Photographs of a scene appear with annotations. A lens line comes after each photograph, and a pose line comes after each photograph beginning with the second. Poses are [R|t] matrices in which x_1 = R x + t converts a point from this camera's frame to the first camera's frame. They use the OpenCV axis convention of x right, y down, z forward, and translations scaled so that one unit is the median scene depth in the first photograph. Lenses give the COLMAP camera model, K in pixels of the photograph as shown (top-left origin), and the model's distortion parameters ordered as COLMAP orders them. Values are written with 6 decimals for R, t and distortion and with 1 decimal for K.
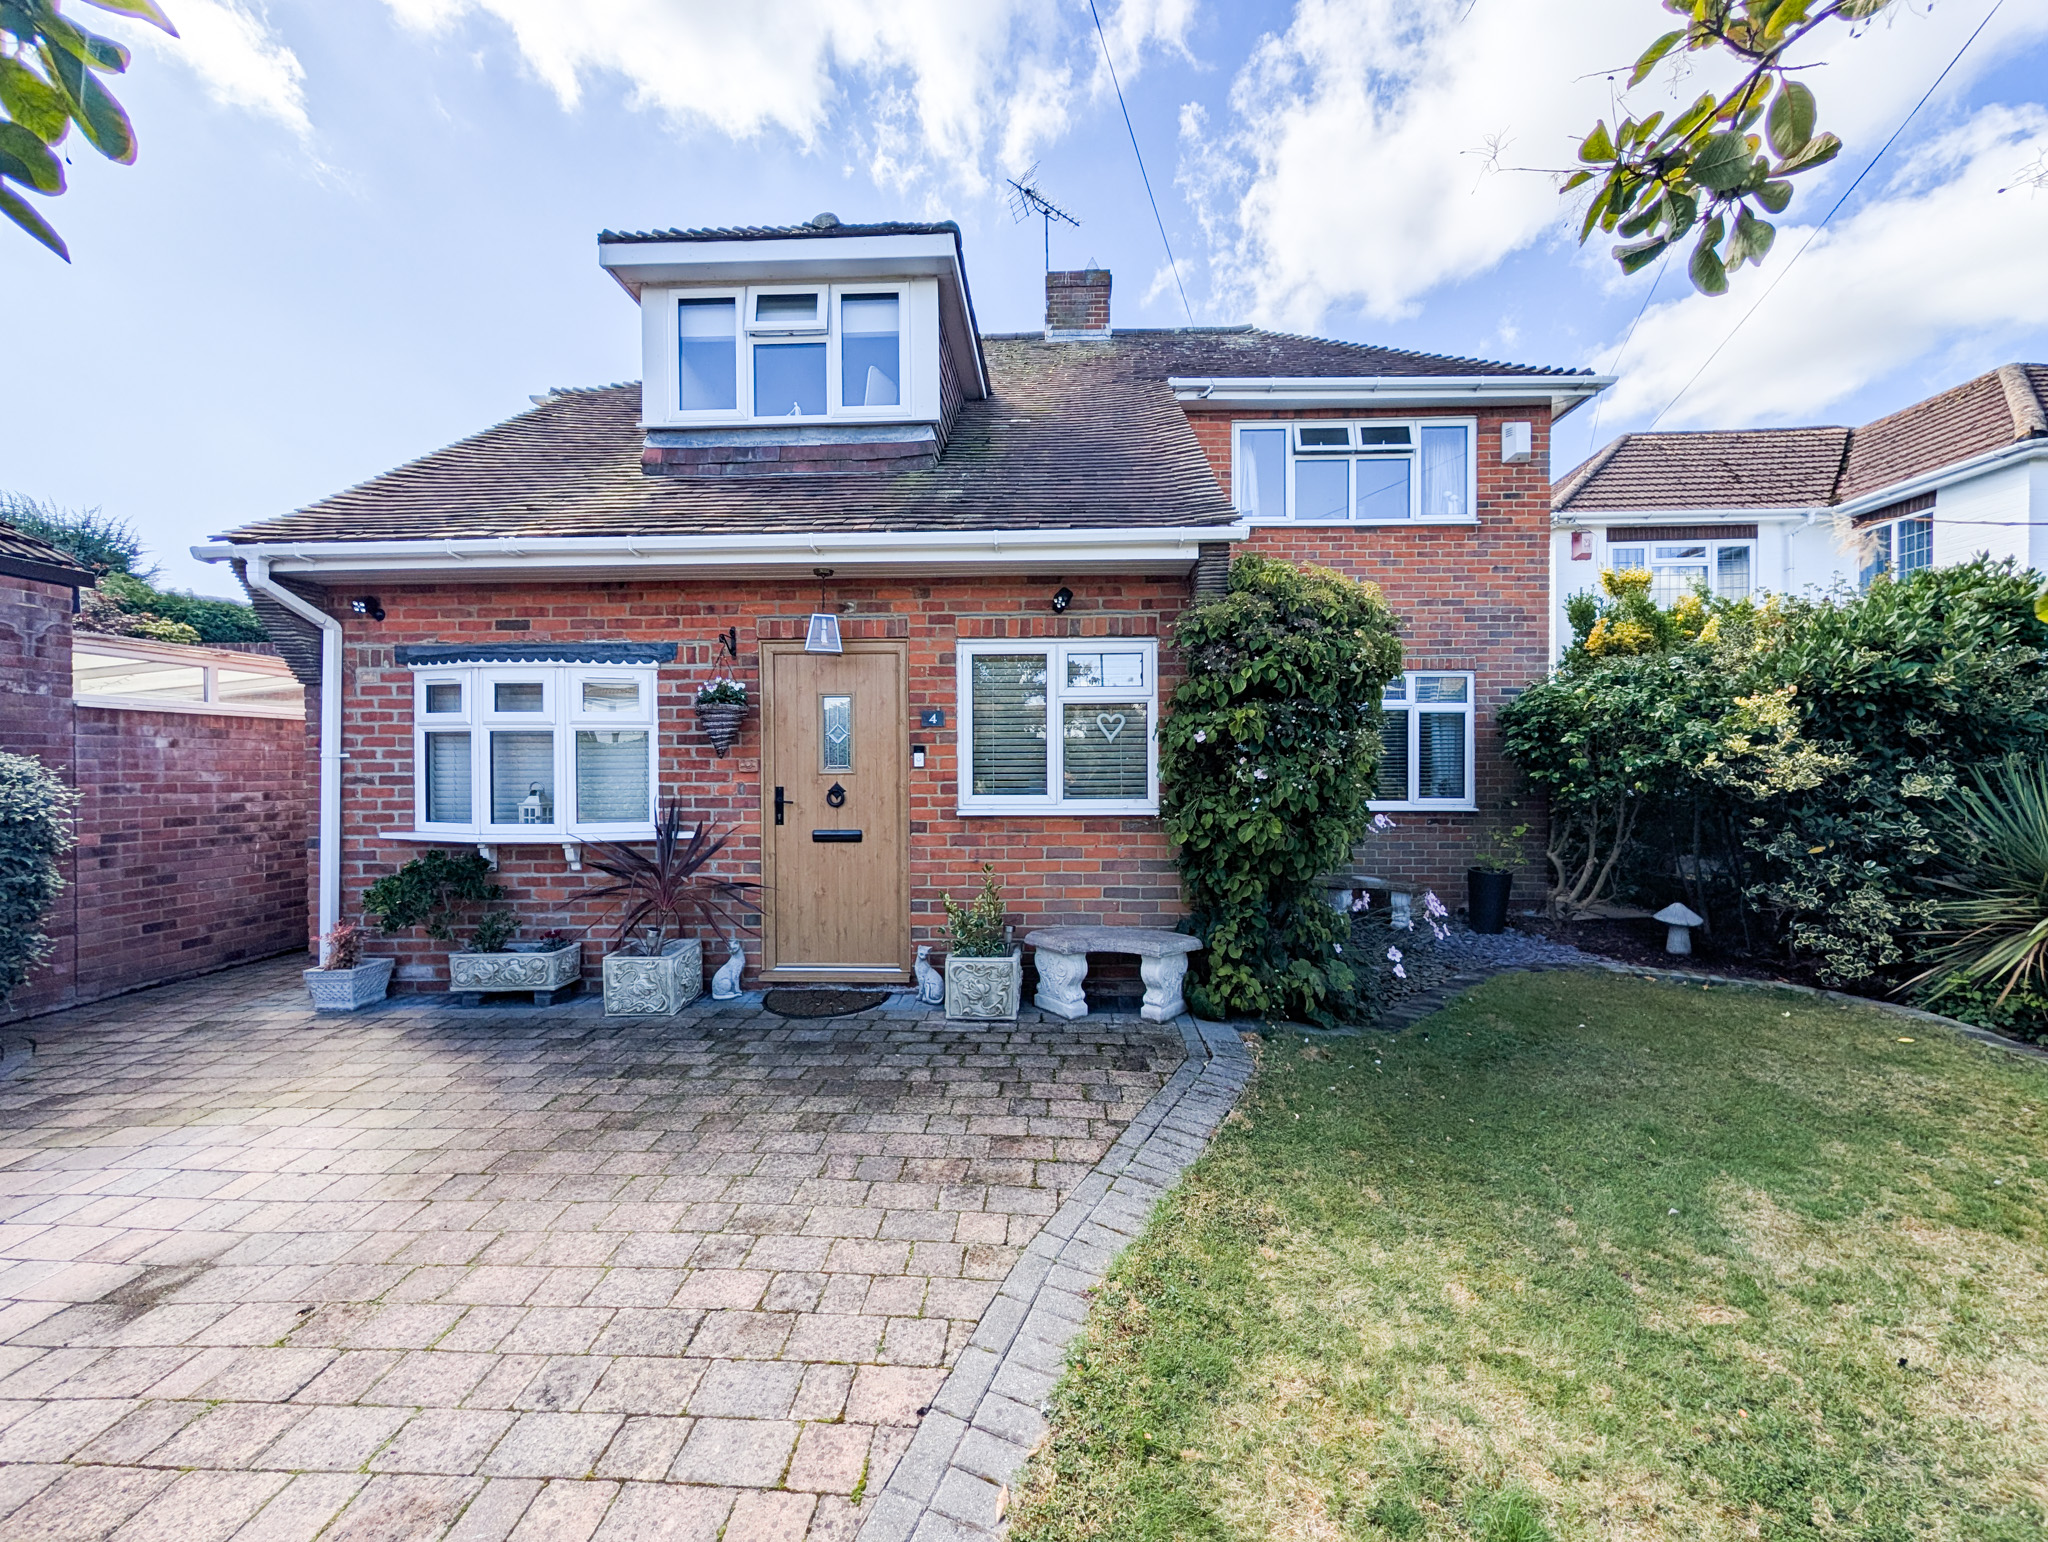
lens RADIAL K [[772.4, 0, 1028.3], [0, 772.4, 775.7], [0, 0, 1]] dist [-0.004354, 0.000181]
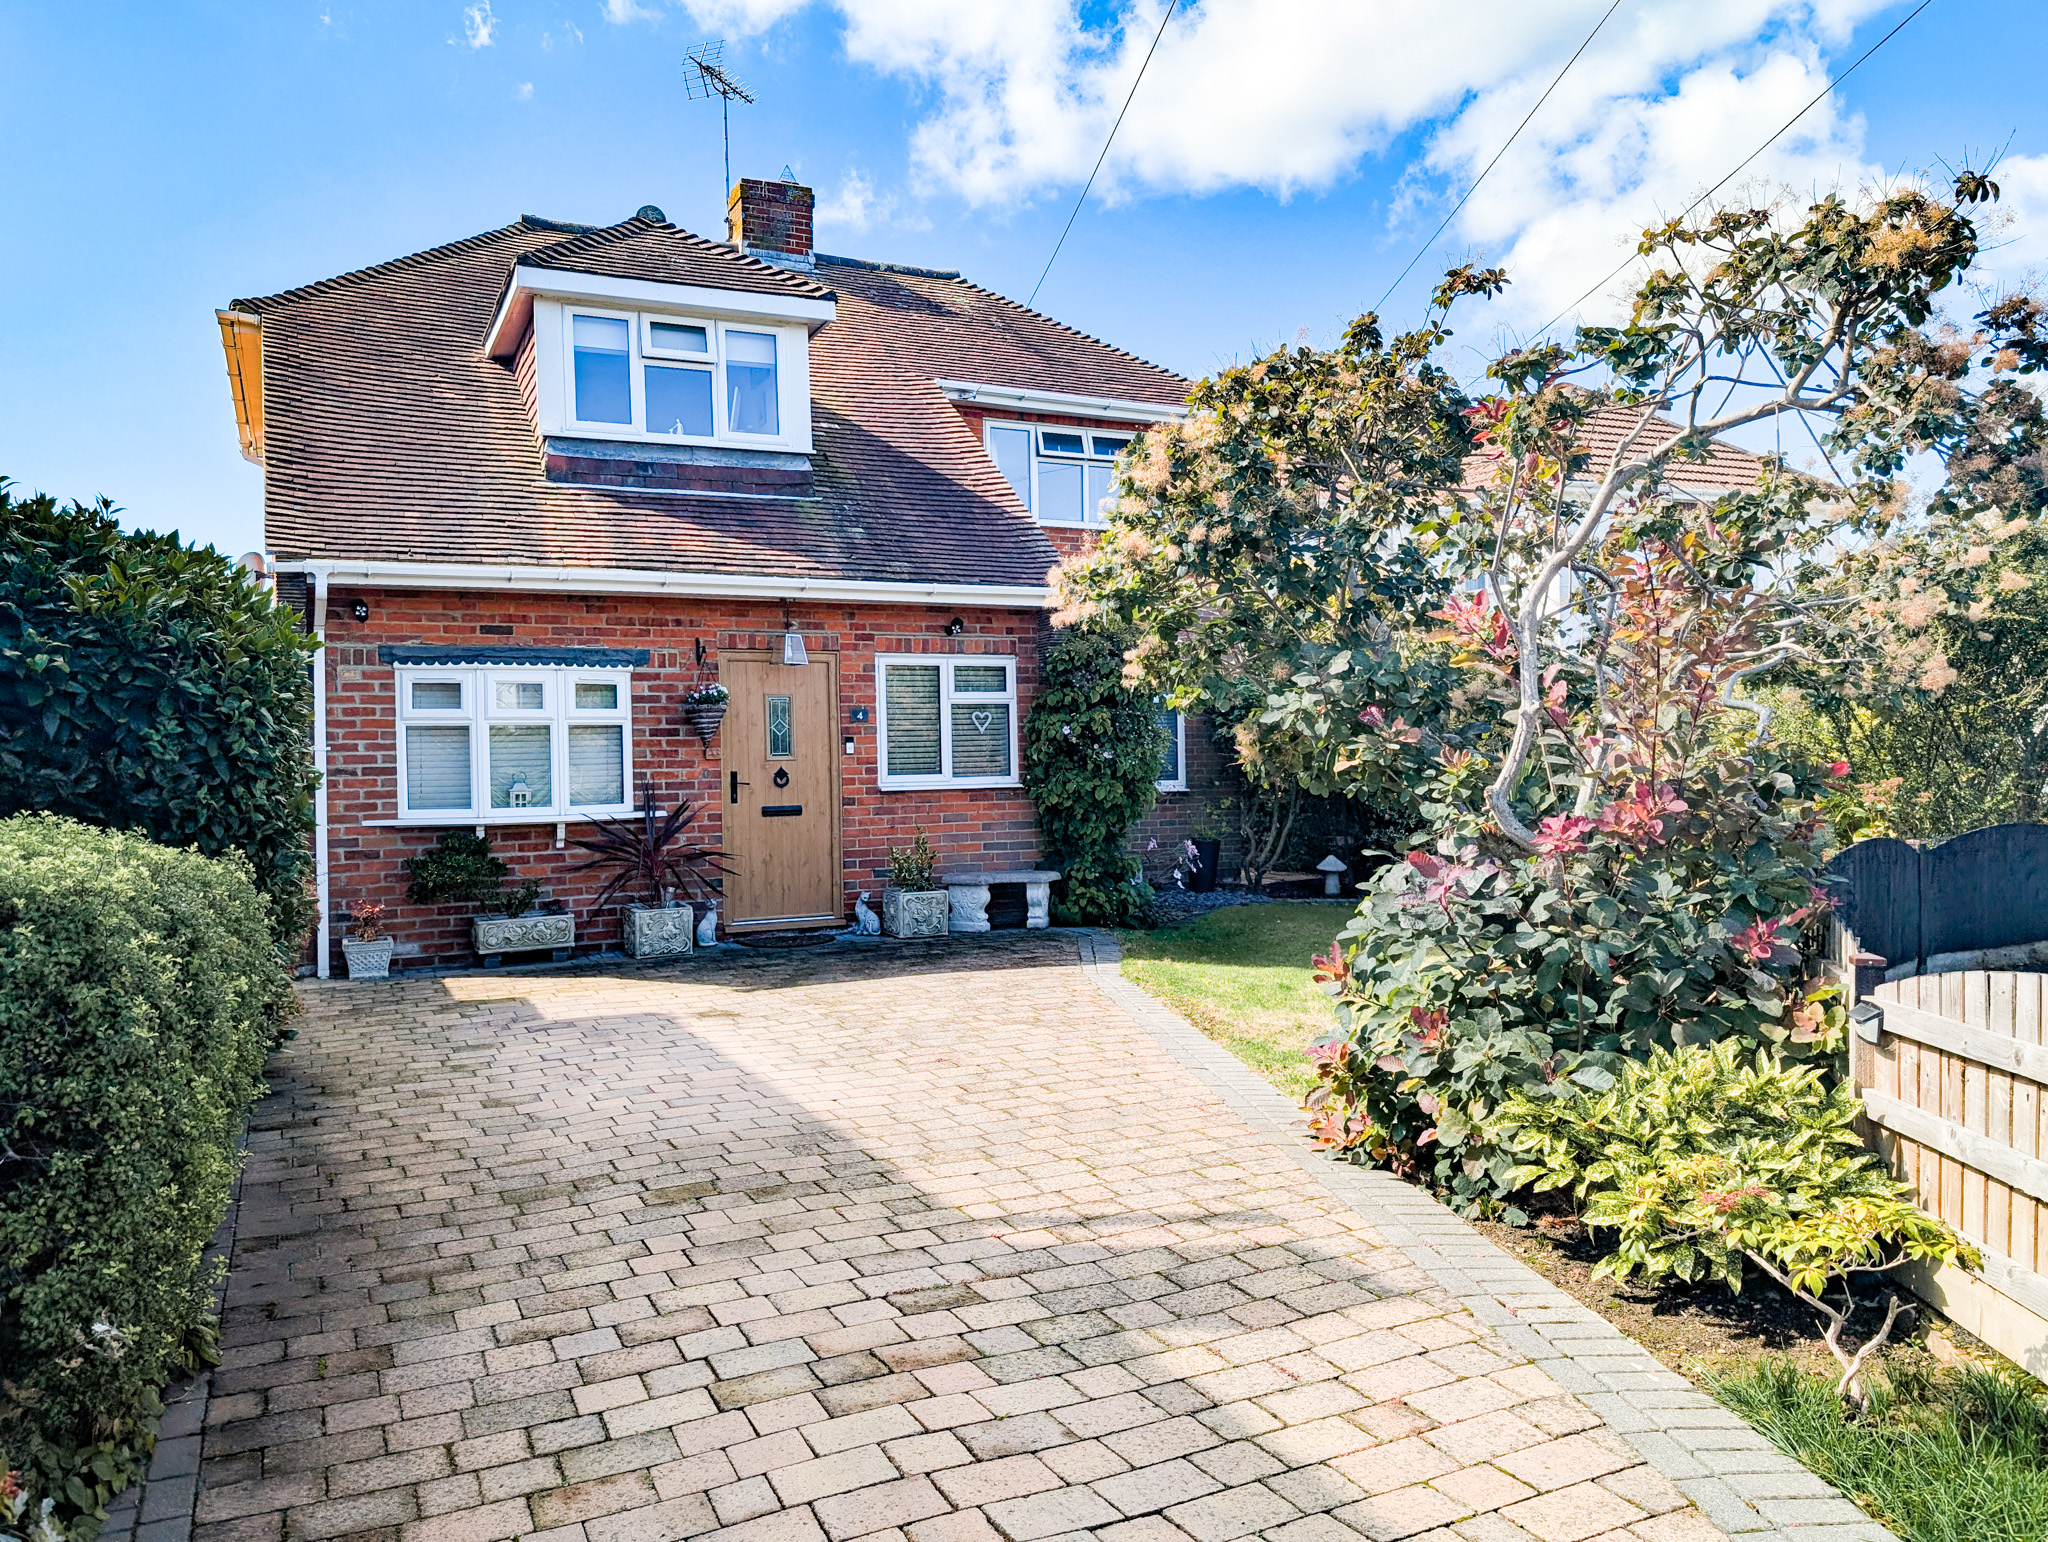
lens RADIAL K [[1485.3, 0, 1024.0], [0, 1485.3, 771.0], [0, 0, 1]] dist [0.001588, -0.002209]
pose [[0.885133, -0.016019, 0.465062, -1.001552], [0.018747, 0.999823, -0.001242, 0.025323], [-0.464960, 0.009818, 0.885277, -1.260392]]
